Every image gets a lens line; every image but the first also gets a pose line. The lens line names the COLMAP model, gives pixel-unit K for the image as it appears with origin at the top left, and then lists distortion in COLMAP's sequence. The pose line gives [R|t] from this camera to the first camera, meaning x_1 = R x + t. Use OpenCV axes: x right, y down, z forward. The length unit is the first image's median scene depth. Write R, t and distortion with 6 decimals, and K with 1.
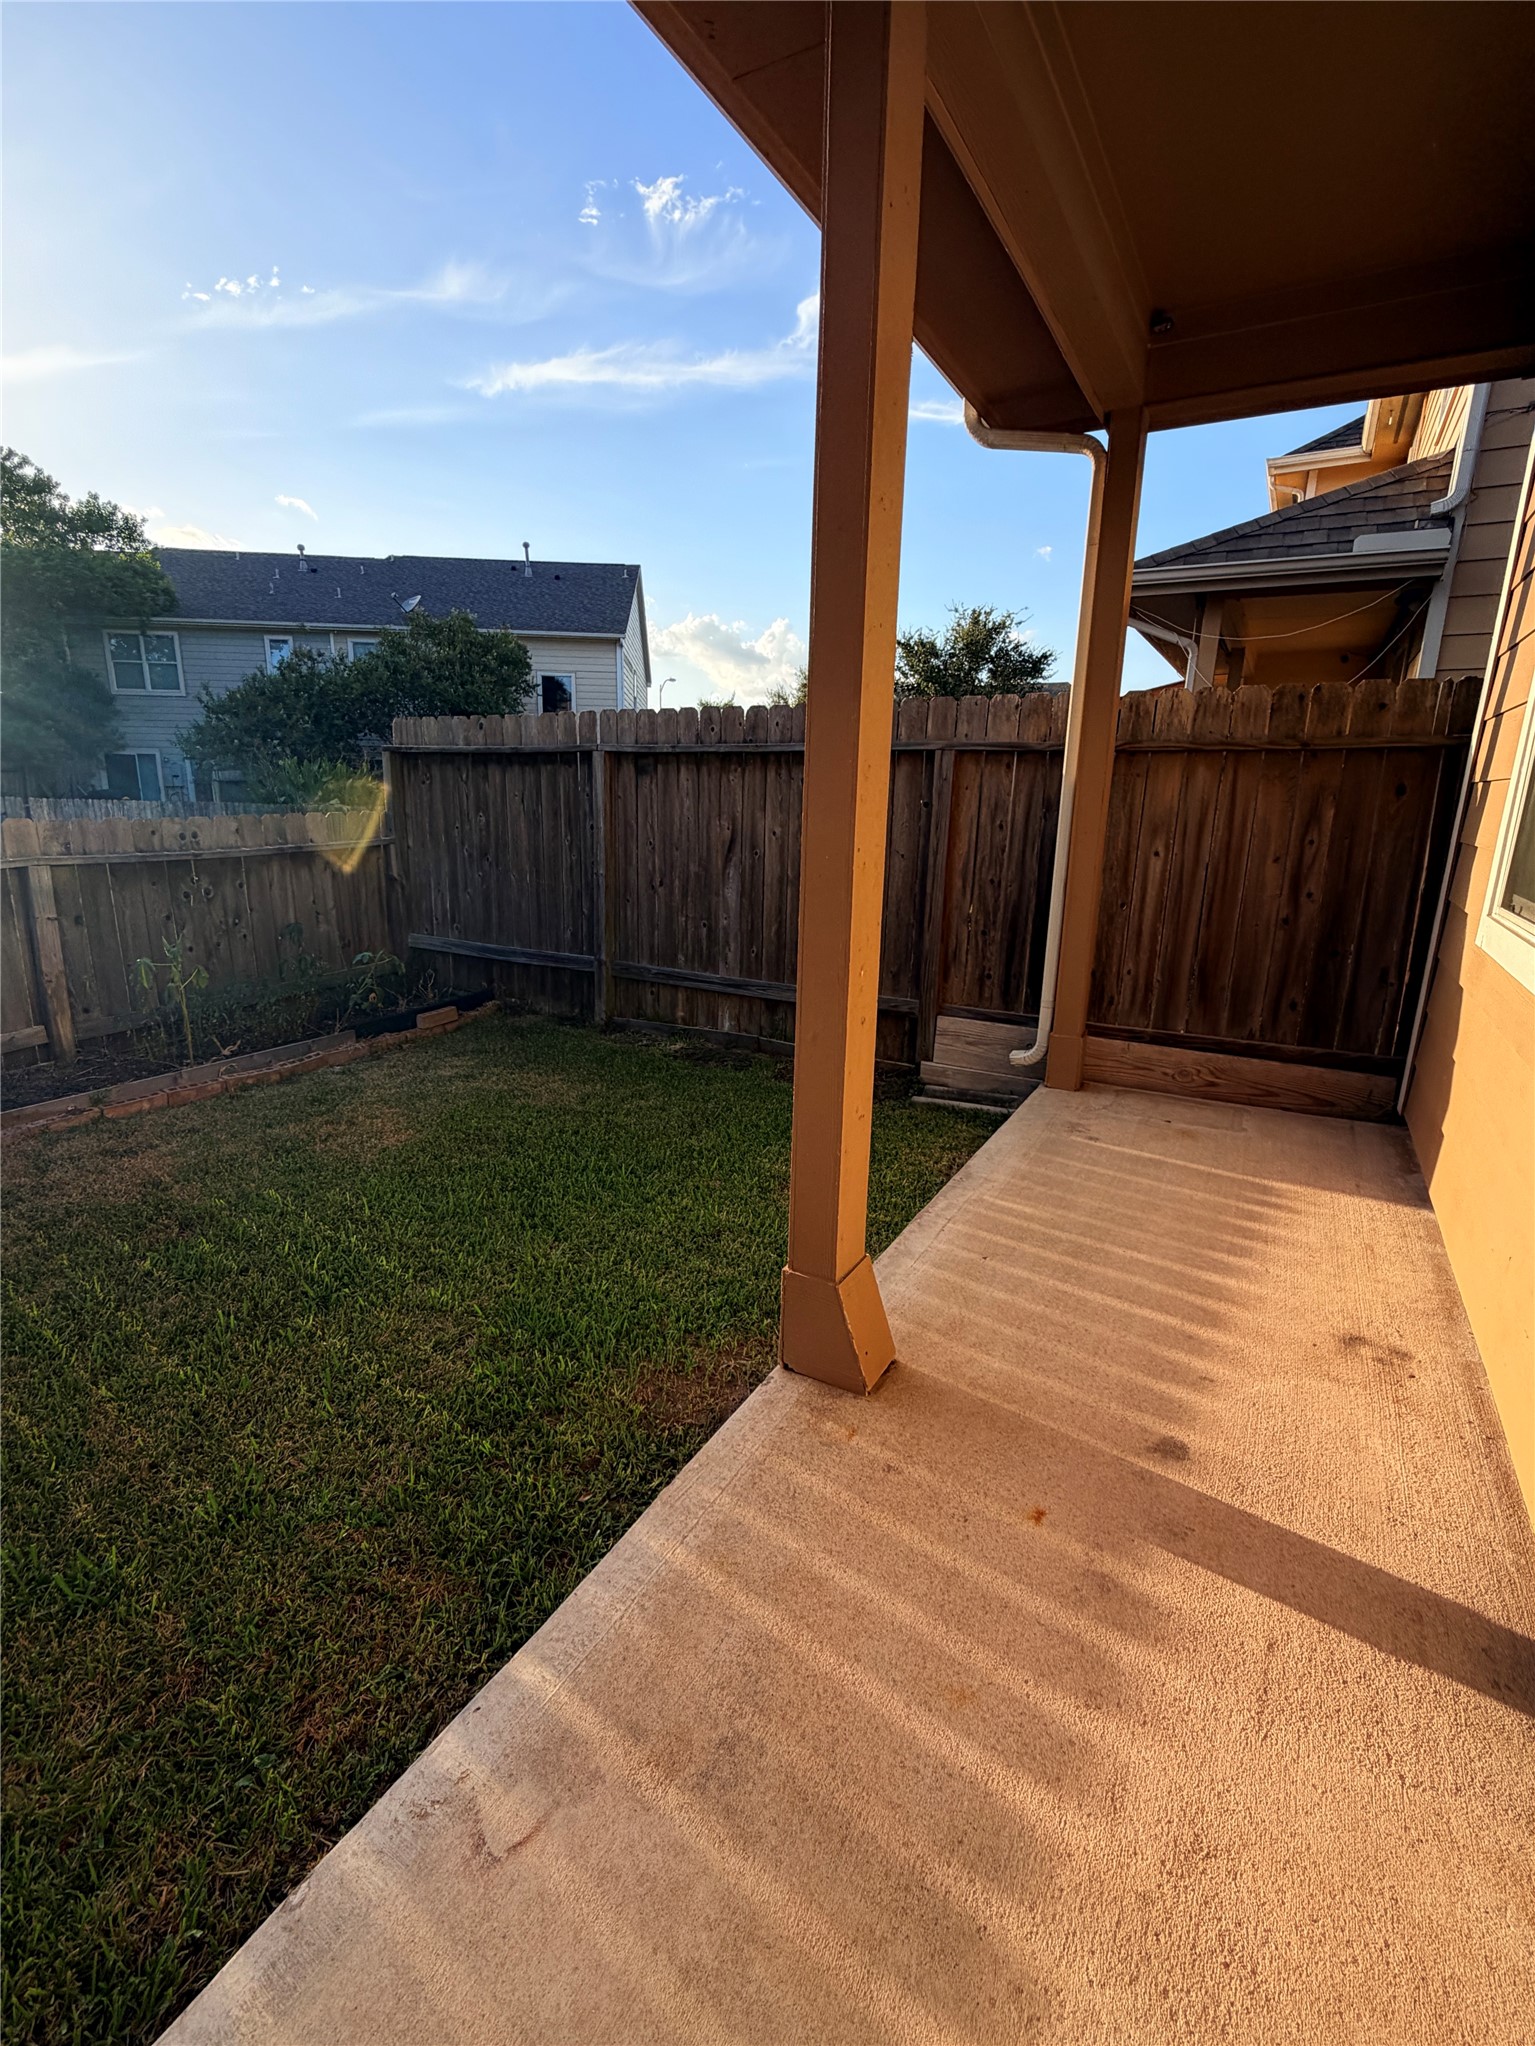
lens RADIAL K [[902.1, 0, 767.5], [0, 902.1, 1020.3], [0, 0, 1]] dist [0.001169, -0.000403]
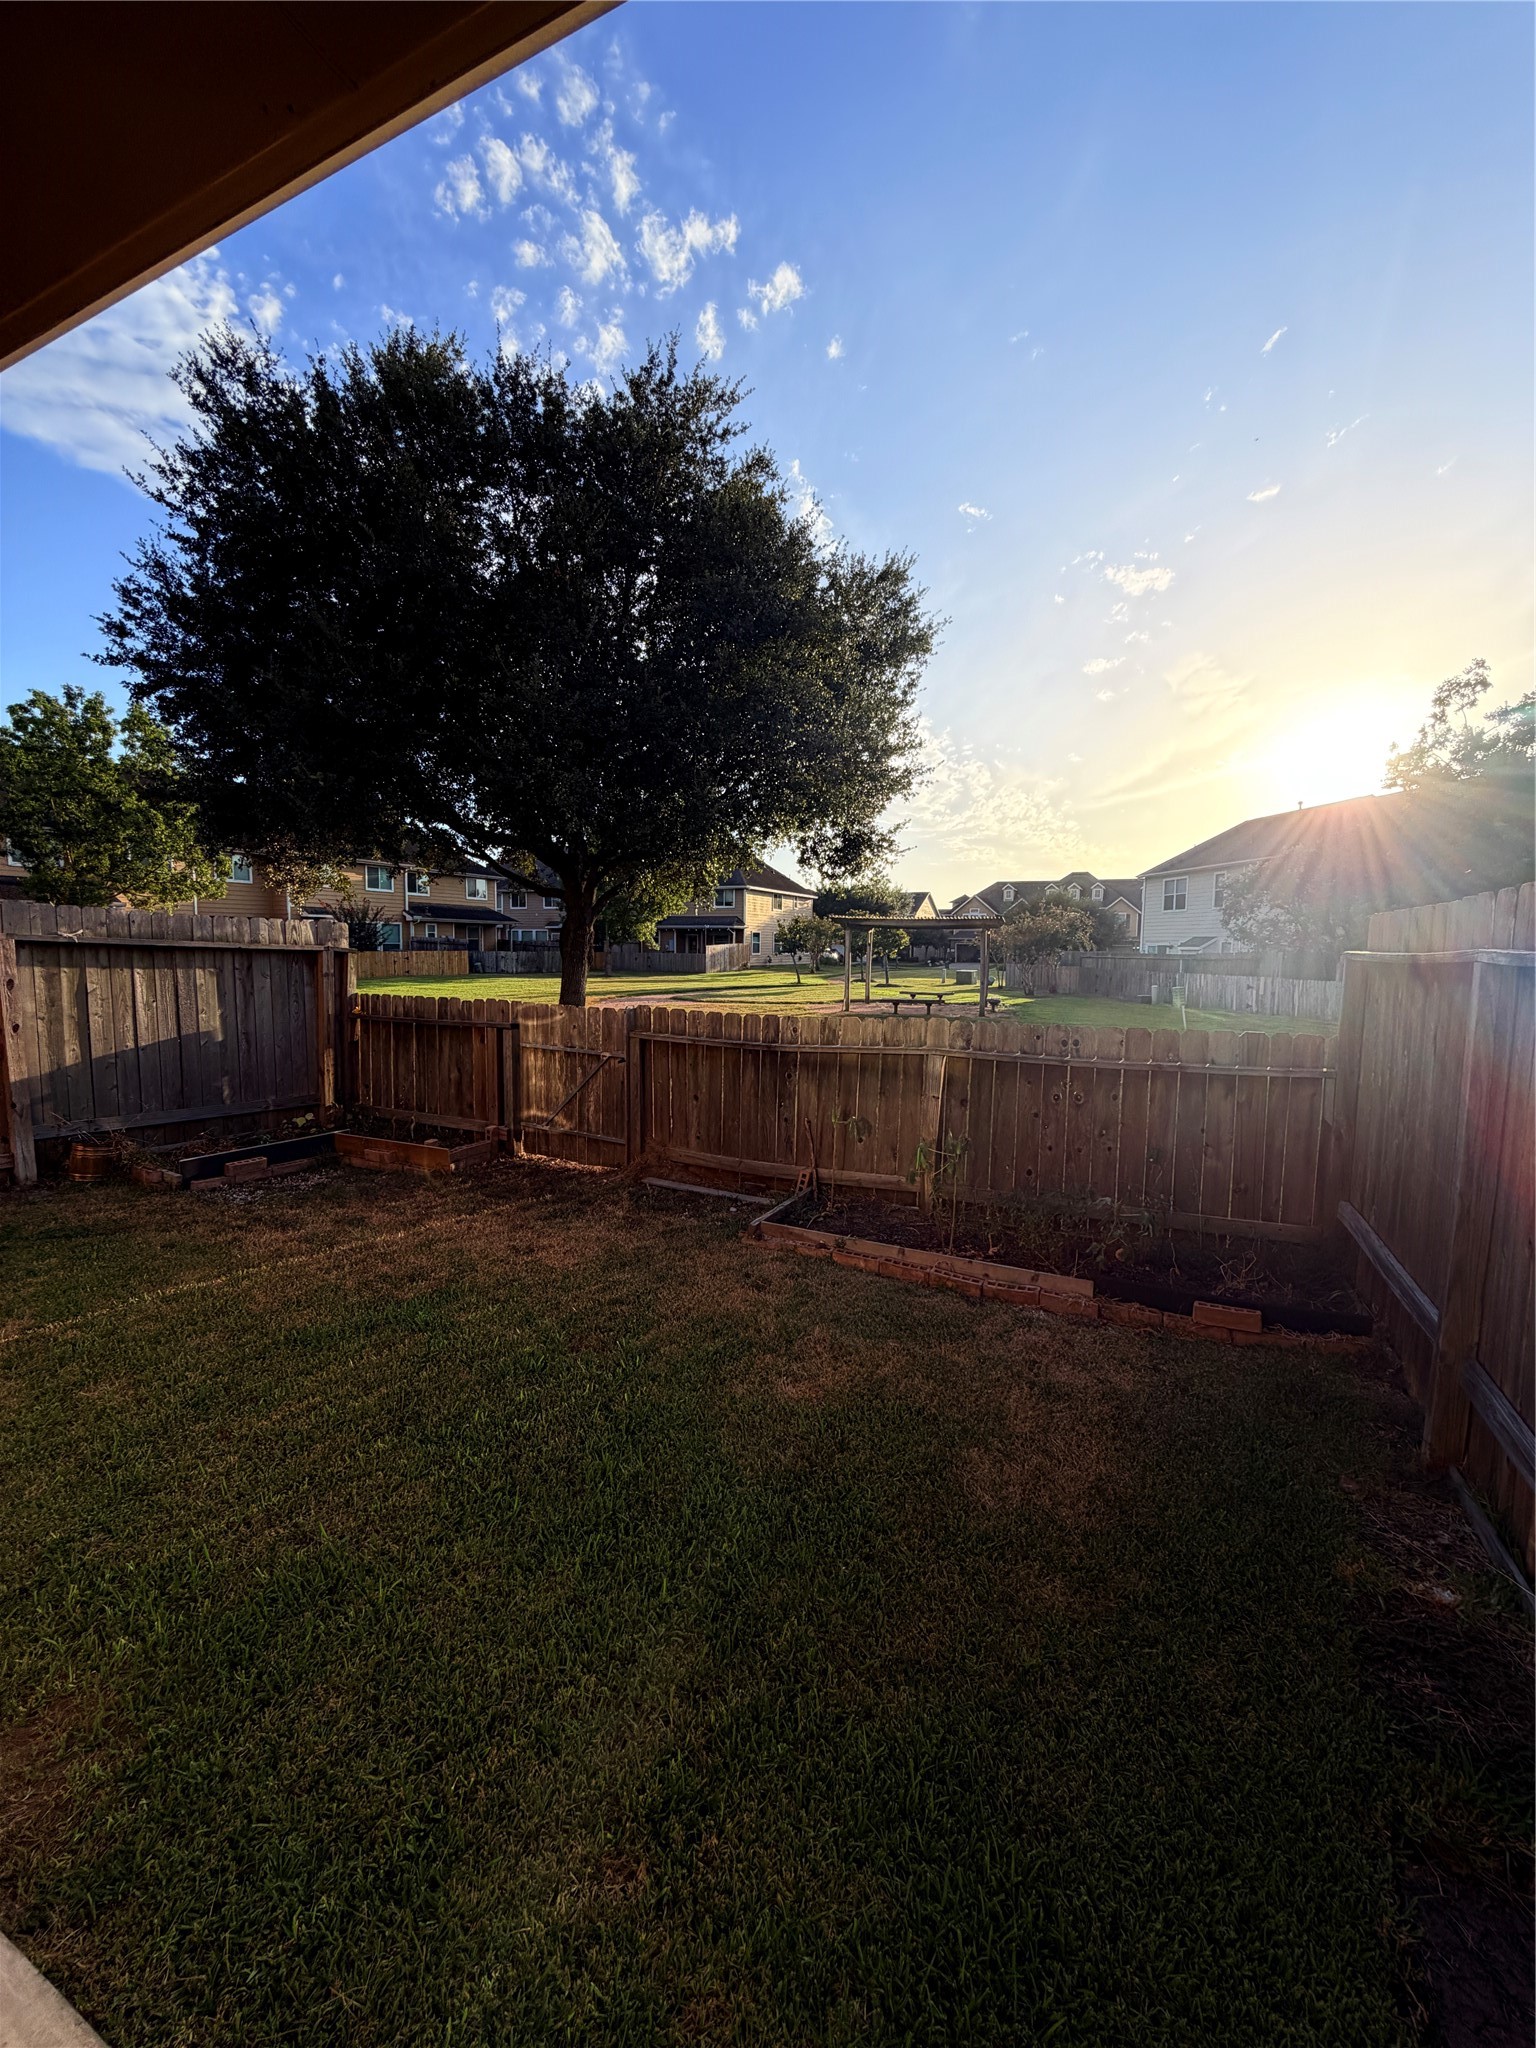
lens RADIAL K [[811.3, 0, 773.8], [0, 811.3, 1024.2], [0, 0, 1]] dist [0.001699, -0.000074]
pose [[0.083987, 0.074036, -0.993713, 0.359512], [-0.260800, 0.964108, 0.049788, -0.254421], [0.961733, 0.254978, 0.100281, 0.793651]]
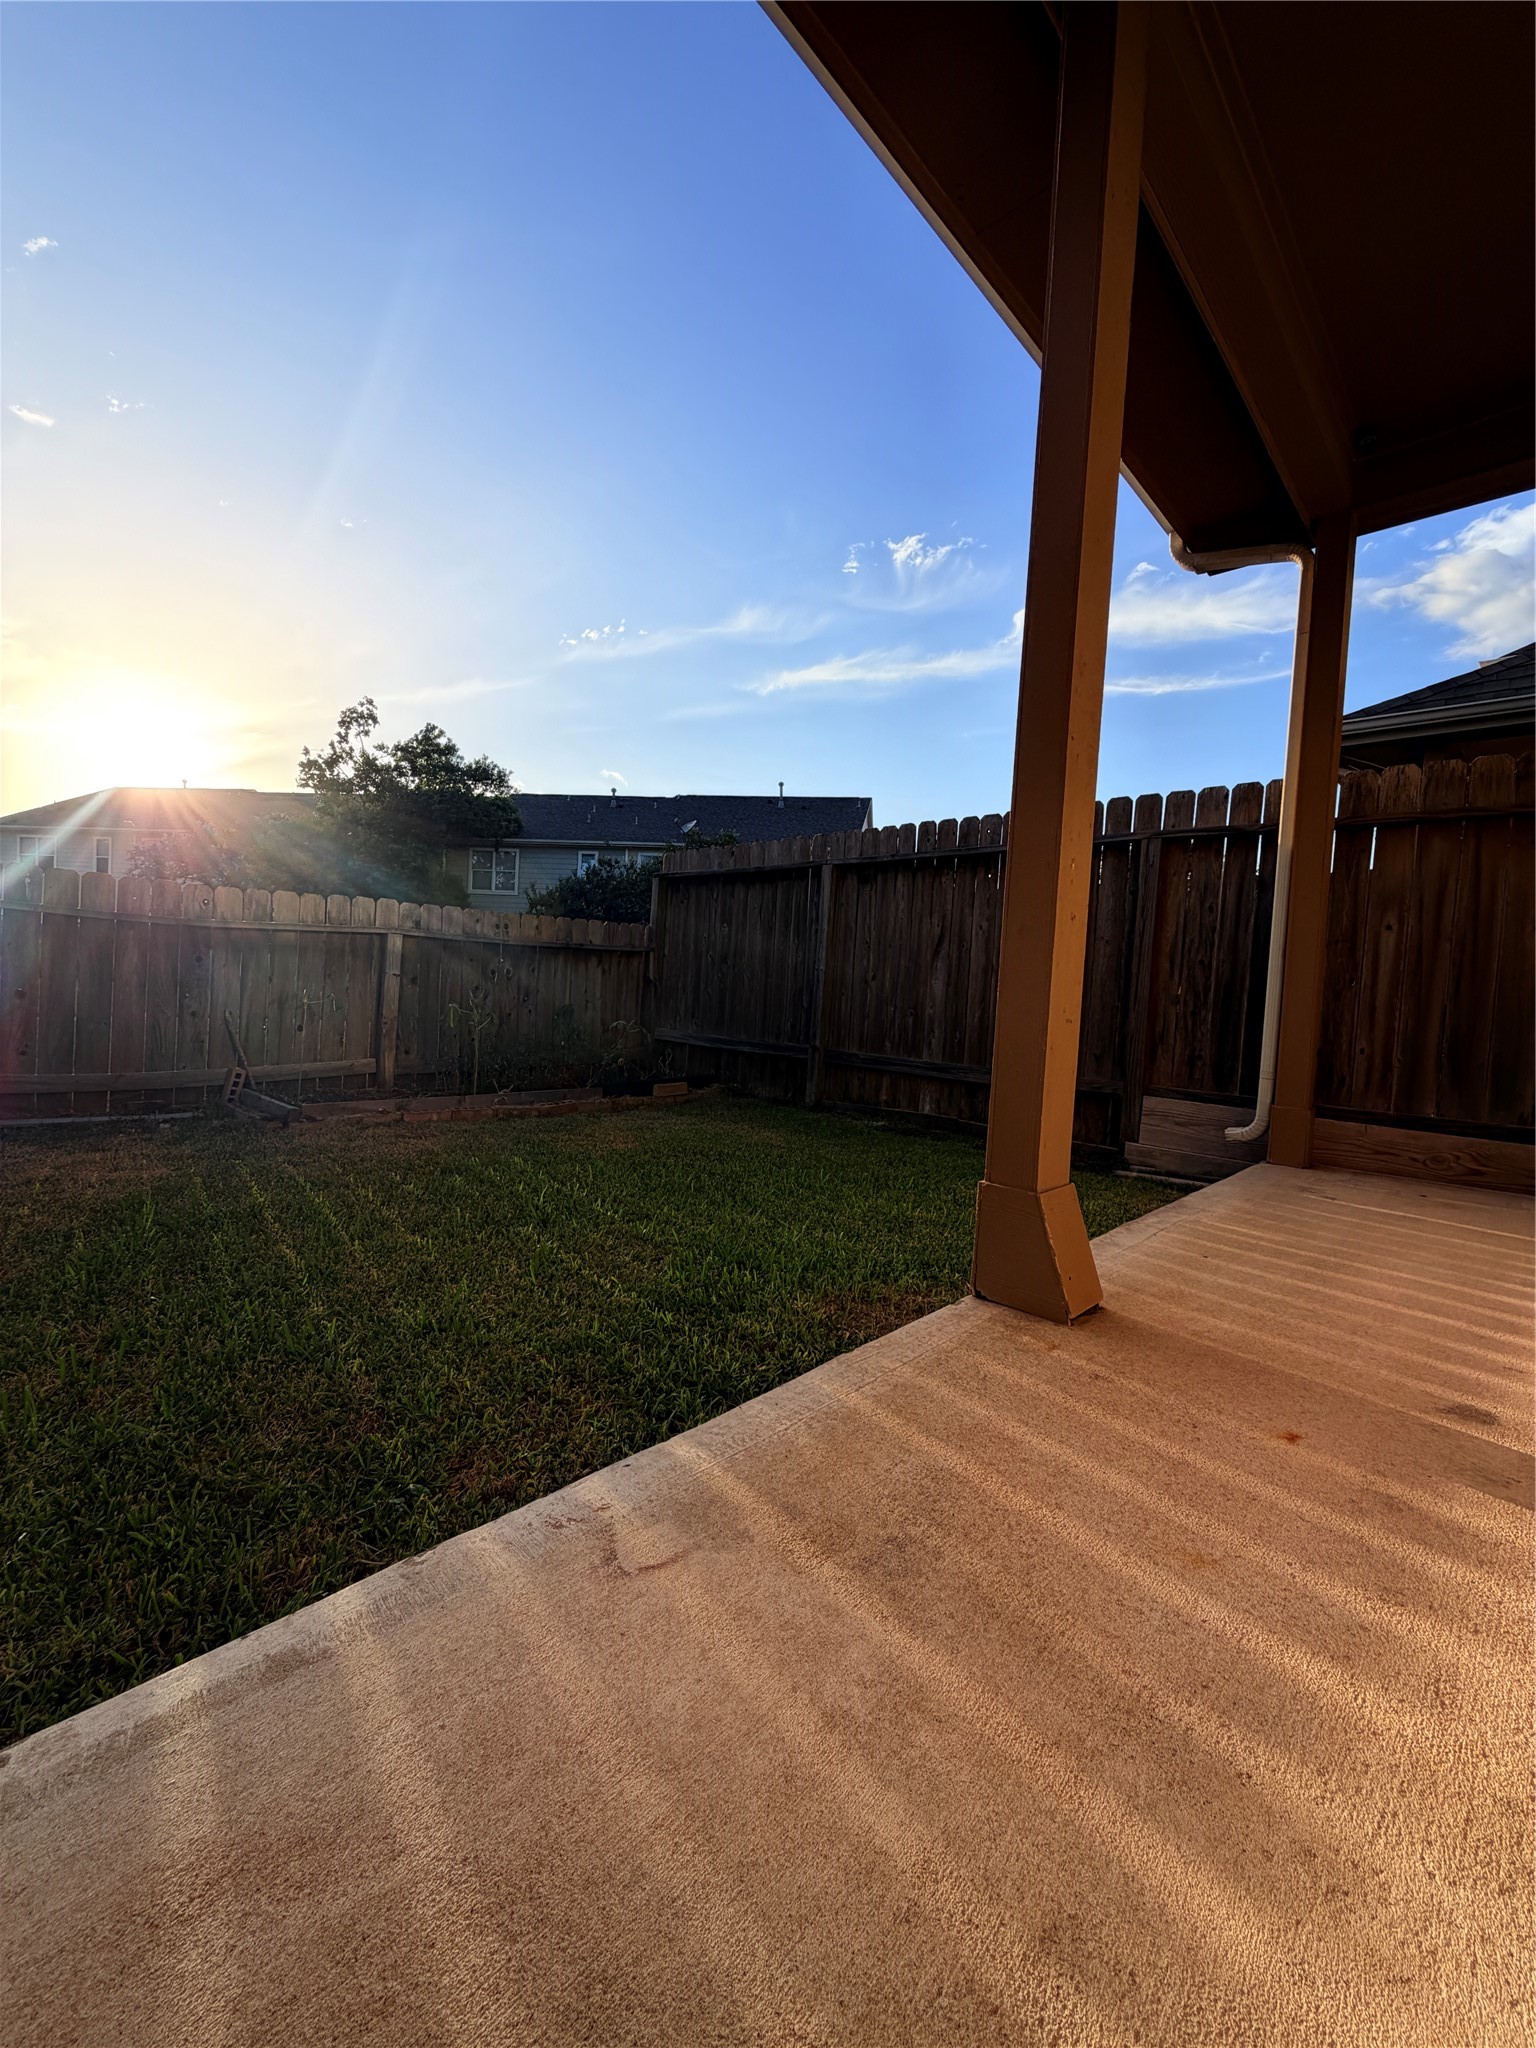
lens RADIAL K [[811.3, 0, 771.8], [0, 811.3, 1021.4], [0, 0, 1]] dist [0.001699, -0.000074]
pose [[0.970238, 0.041308, -0.238605, 0.001044], [-0.090970, 0.975347, -0.201056, 0.164981], [0.224417, 0.216778, 0.950076, 0.049377]]
